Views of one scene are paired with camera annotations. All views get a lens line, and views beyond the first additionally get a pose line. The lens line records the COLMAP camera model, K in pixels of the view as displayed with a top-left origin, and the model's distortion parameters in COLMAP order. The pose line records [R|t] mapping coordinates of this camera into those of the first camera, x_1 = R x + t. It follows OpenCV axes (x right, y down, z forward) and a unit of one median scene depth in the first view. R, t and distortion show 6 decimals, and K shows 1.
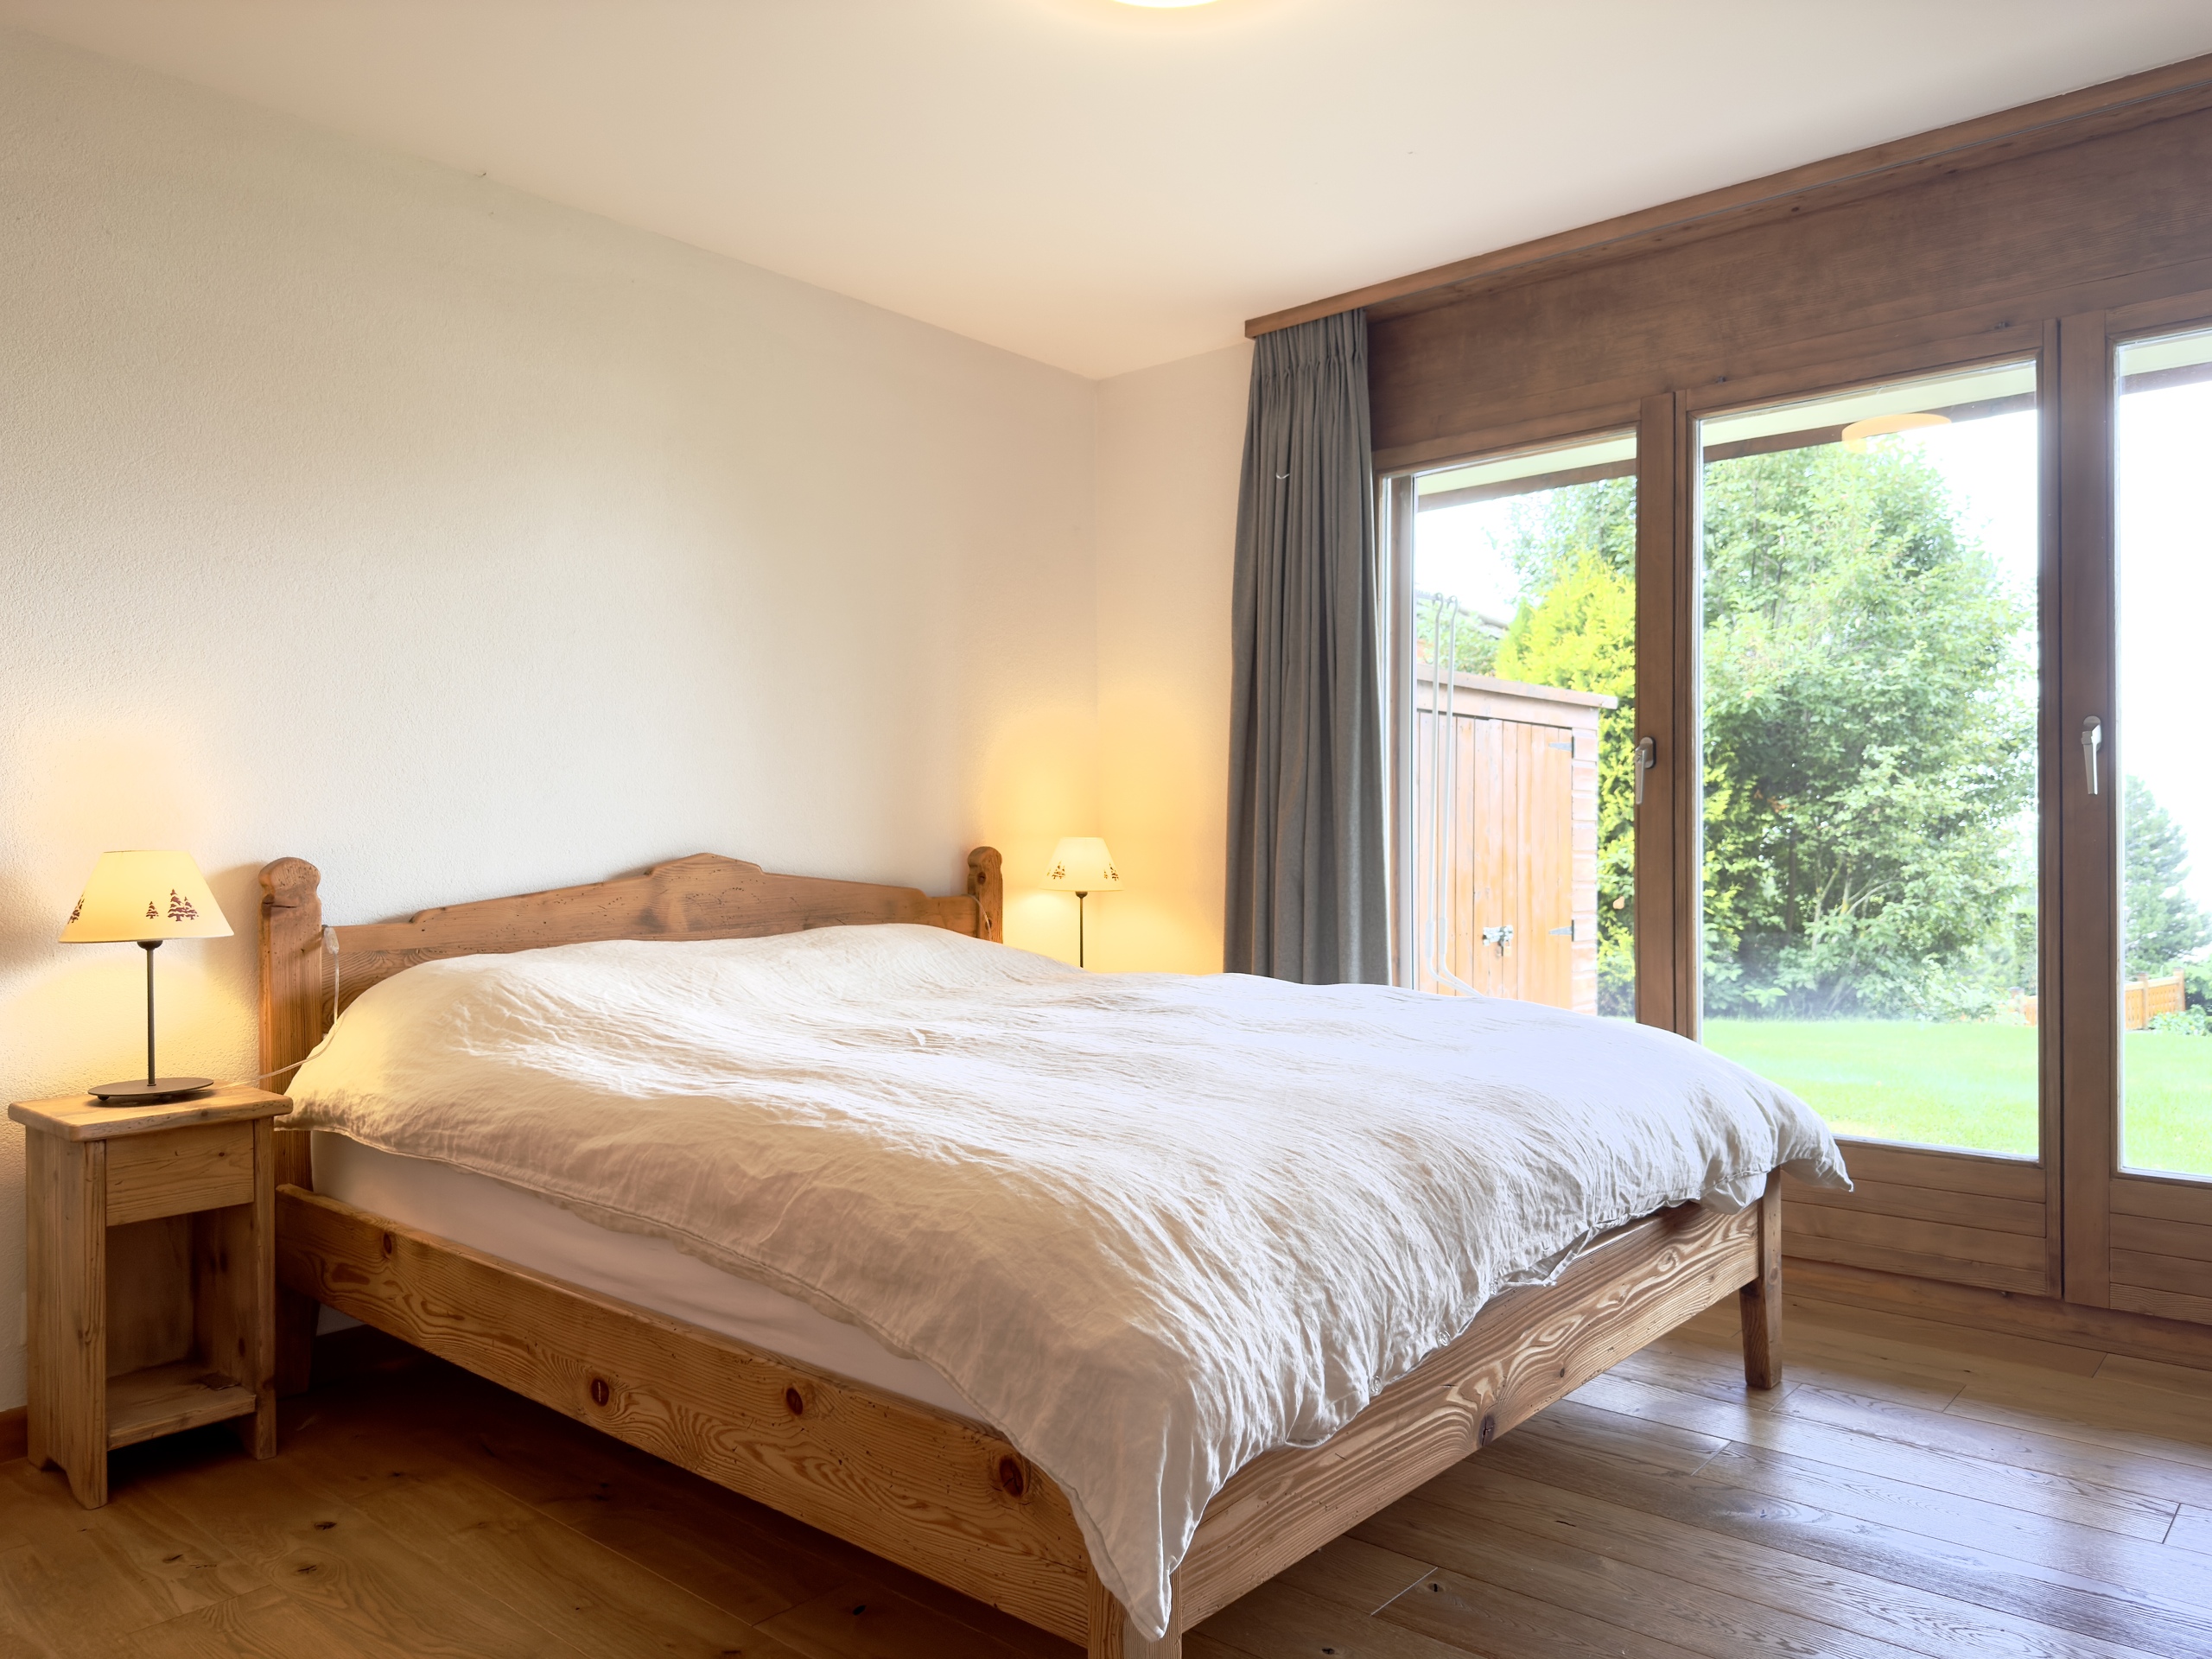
lens RADIAL K [[1560.1, 0, 1106.0], [0, 1560.1, 829.5], [0, 0, 1]] dist [0.001916, -0.000744]
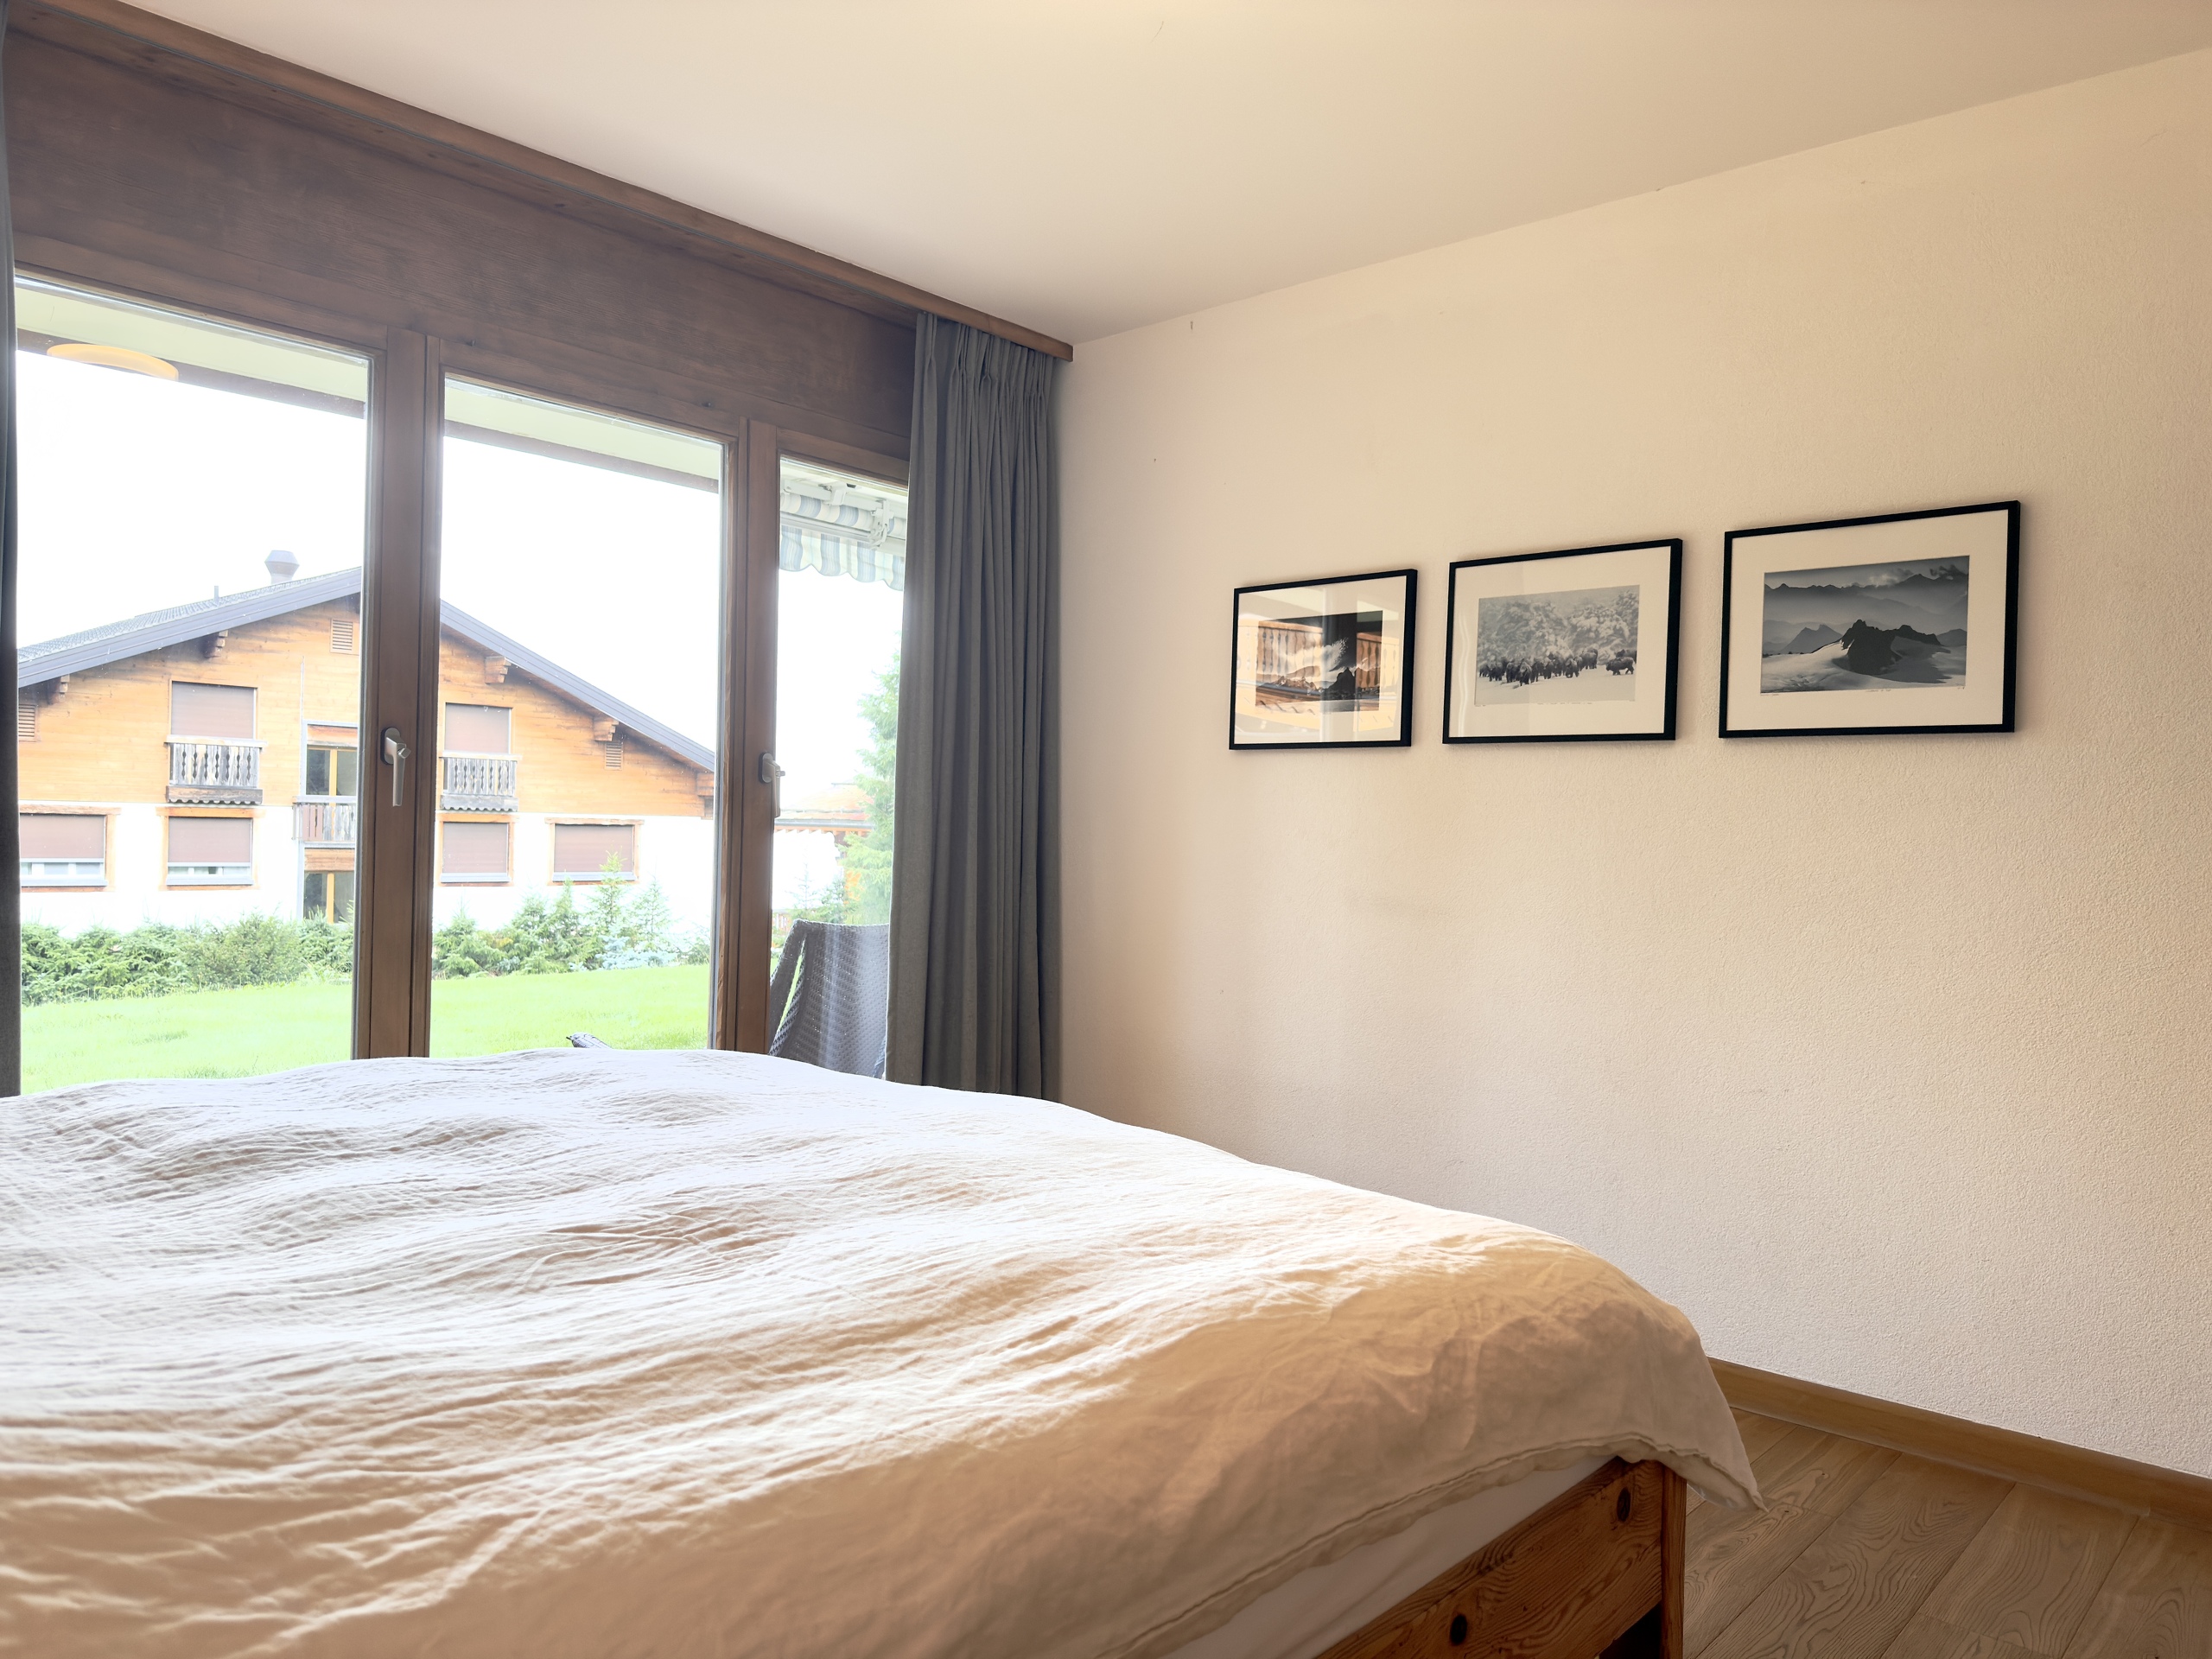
lens RADIAL K [[1560.1, 0, 1106.0], [0, 1560.1, 829.5], [0, 0, 1]] dist [0.001916, -0.000744]
pose [[0.014452, 0.002863, 0.999891, -0.469395], [-0.035251, 0.999376, -0.002352, -0.028300], [-0.999274, -0.035213, 0.014544, 0.611084]]
